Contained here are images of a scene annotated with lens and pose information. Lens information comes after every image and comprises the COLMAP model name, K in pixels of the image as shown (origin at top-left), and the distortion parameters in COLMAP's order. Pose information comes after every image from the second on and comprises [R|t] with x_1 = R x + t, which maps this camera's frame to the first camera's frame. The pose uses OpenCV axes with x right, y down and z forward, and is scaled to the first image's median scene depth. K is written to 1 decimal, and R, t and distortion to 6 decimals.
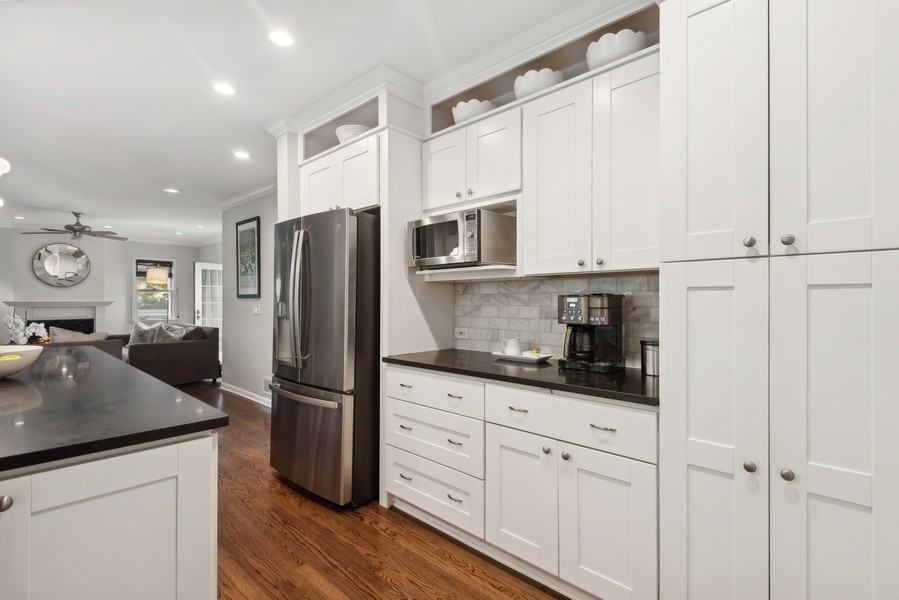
lens RADIAL K [[422.6, 0, 449.5], [0, 422.6, 300.0], [0, 0, 1]] dist [0.033306, -0.021092]
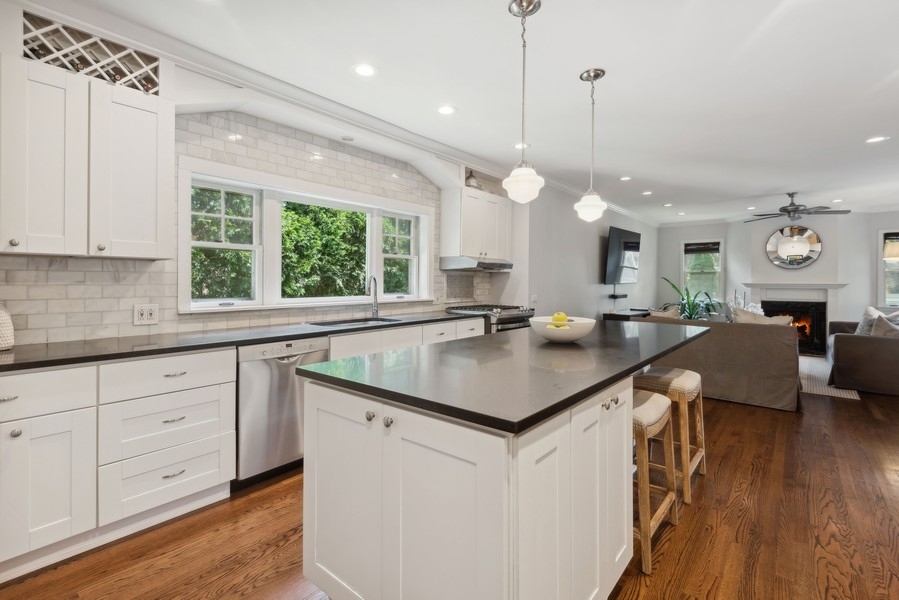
lens RADIAL K [[415.3, 0, 448.1], [0, 415.3, 282.8], [0, 0, 1]] dist [0.033515, -0.017874]
pose [[0.057498, 0.003261, -0.998340, 0.114477], [-0.000573, 0.999995, 0.003234, -0.001136], [0.998345, 0.000386, 0.057499, 0.356859]]
